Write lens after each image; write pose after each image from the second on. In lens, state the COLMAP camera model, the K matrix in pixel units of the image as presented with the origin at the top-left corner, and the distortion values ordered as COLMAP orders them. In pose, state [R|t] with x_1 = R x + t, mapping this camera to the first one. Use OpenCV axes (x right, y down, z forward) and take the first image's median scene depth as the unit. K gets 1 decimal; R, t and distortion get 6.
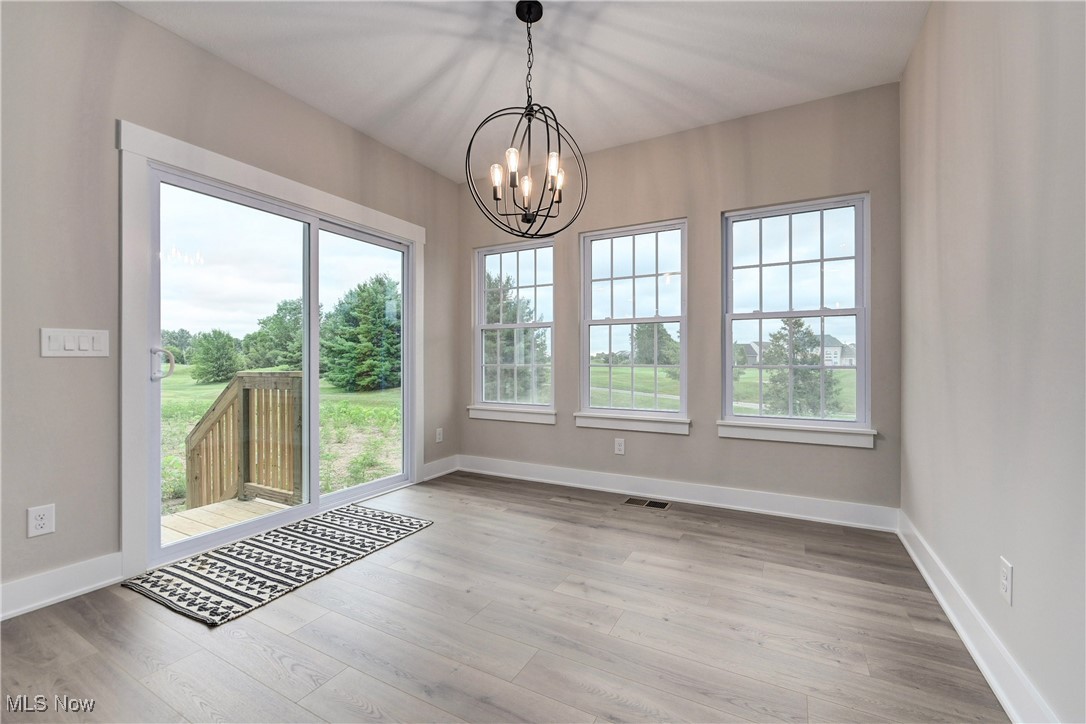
lens RADIAL K [[444.3, 0, 559.5], [0, 444.3, 360.5], [0, 0, 1]] dist [-0.007011, -0.000583]
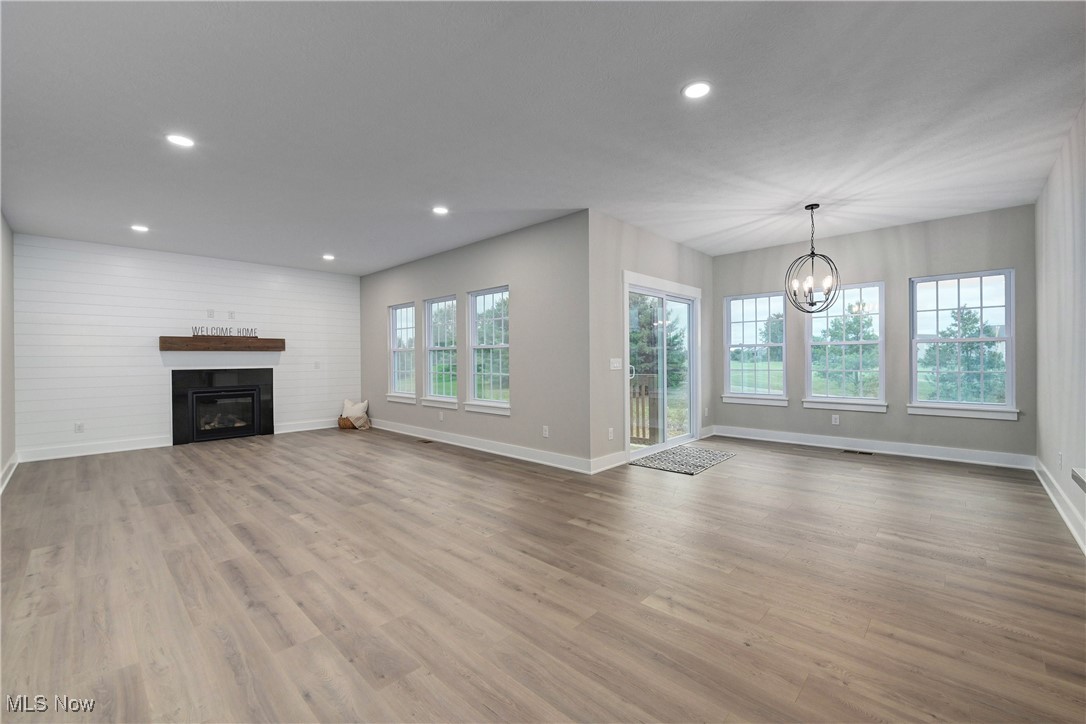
lens RADIAL K [[444.3, 0, 559.5], [0, 444.3, 360.5], [0, 0, 1]] dist [-0.007011, -0.000583]
pose [[0.965962, -0.007274, -0.258582, -0.480361], [0.008566, 0.999956, 0.003872, -0.046079], [0.258542, -0.005955, 0.965982, -0.952505]]
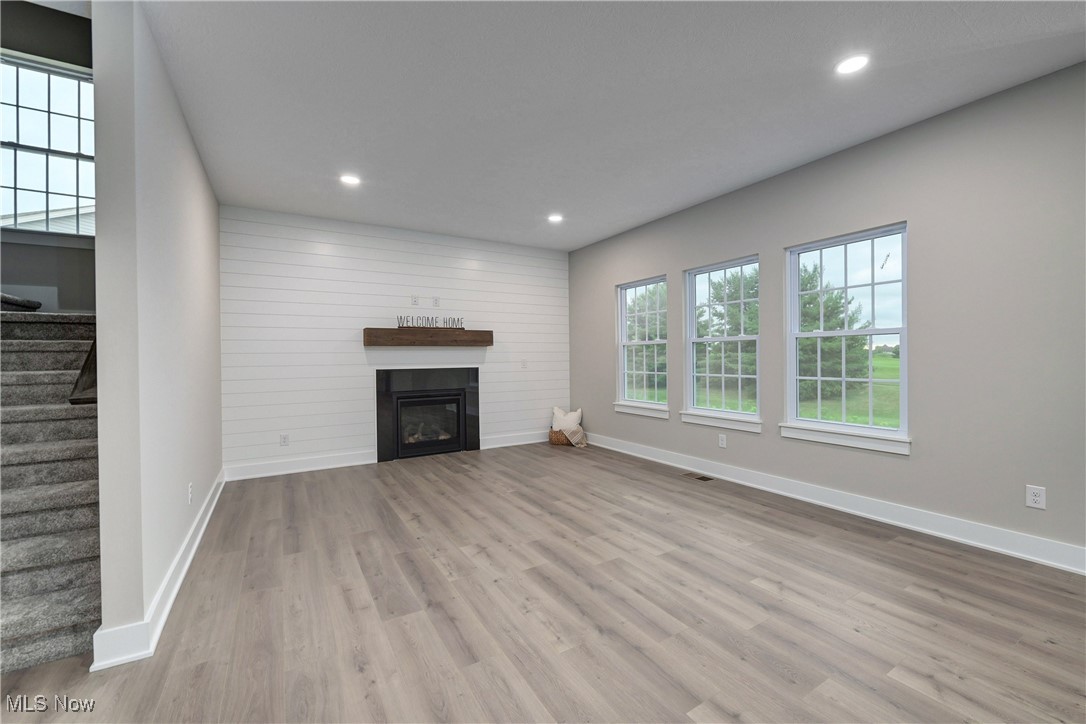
lens RADIAL K [[444.3, 0, 559.5], [0, 444.3, 360.5], [0, 0, 1]] dist [-0.007011, -0.000583]
pose [[0.863040, -0.006890, -0.505088, -1.294651], [0.010819, 0.999930, 0.004847, -0.044815], [0.505020, -0.009648, 0.863054, -0.538733]]
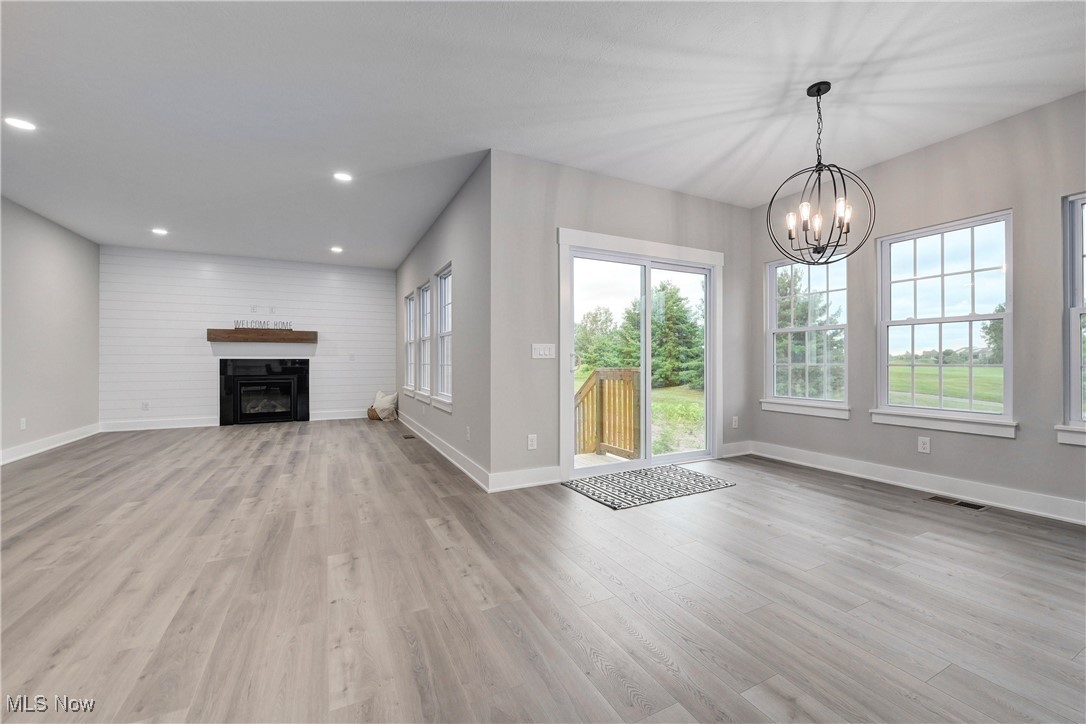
lens RADIAL K [[444.3, 0, 559.5], [0, 444.3, 360.5], [0, 0, 1]] dist [-0.007011, -0.000583]
pose [[0.821947, -0.001189, -0.569563, 0.029974], [0.000936, 0.999999, -0.000735, 0.001206], [0.569564, 0.000071, 0.821947, -0.338383]]
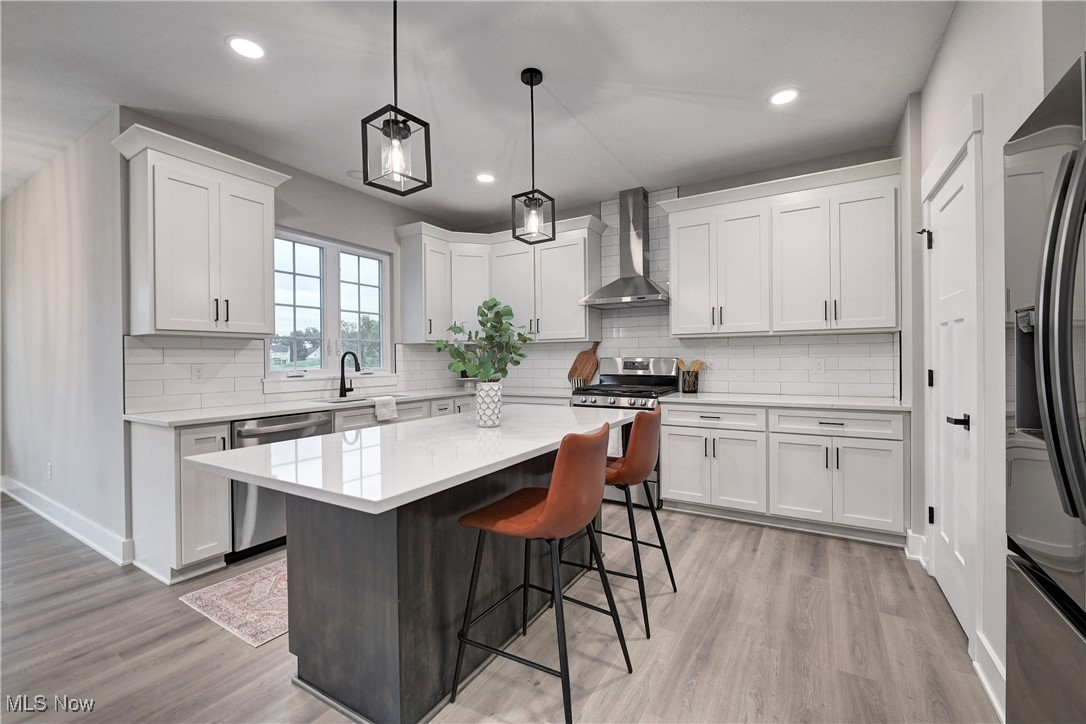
lens RADIAL K [[444.3, 0, 559.5], [0, 444.3, 360.5], [0, 0, 1]] dist [-0.007011, -0.000583]
pose [[0.039412, -0.002386, 0.999220, -0.599813], [0.009877, 0.999949, 0.001998, -0.045343], [-0.999174, 0.009791, 0.039434, -0.877789]]
